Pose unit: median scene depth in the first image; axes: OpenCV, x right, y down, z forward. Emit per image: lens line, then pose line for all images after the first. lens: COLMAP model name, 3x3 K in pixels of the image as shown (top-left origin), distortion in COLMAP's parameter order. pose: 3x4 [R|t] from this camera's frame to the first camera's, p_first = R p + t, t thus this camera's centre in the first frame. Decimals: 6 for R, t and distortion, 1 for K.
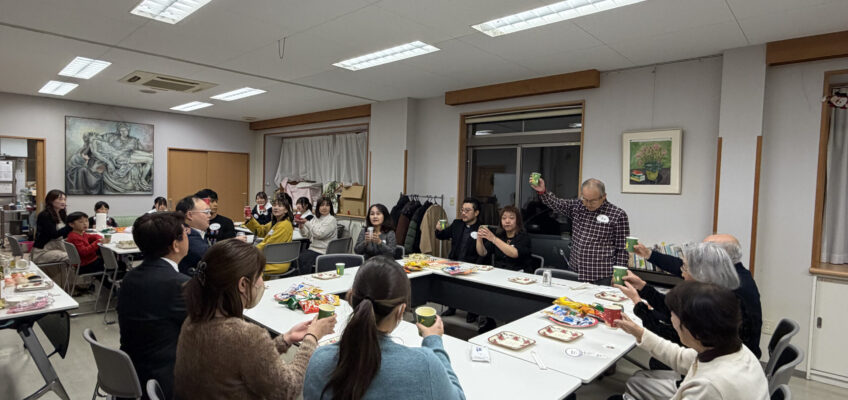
lens RADIAL K [[449.9, 0, 423.5], [0, 449.9, 202.2], [0, 0, 1]] dist [0.006851, 0.000057]
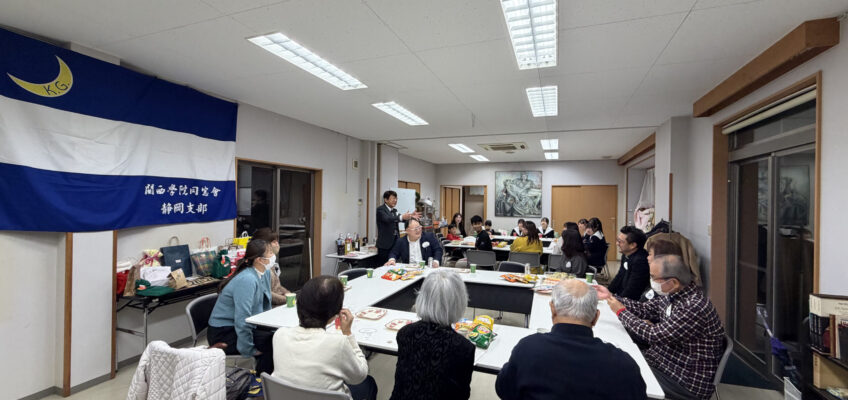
lens RADIAL K [[359.6, 0, 425.9], [0, 359.6, 200.3], [0, 0, 1]] dist [-0.002106, -0.000250]
pose [[0.386999, -0.024909, -0.921744, 0.374081], [-0.044181, 0.997986, -0.045519, -0.001766], [0.921021, 0.058339, 0.385119, 0.197838]]
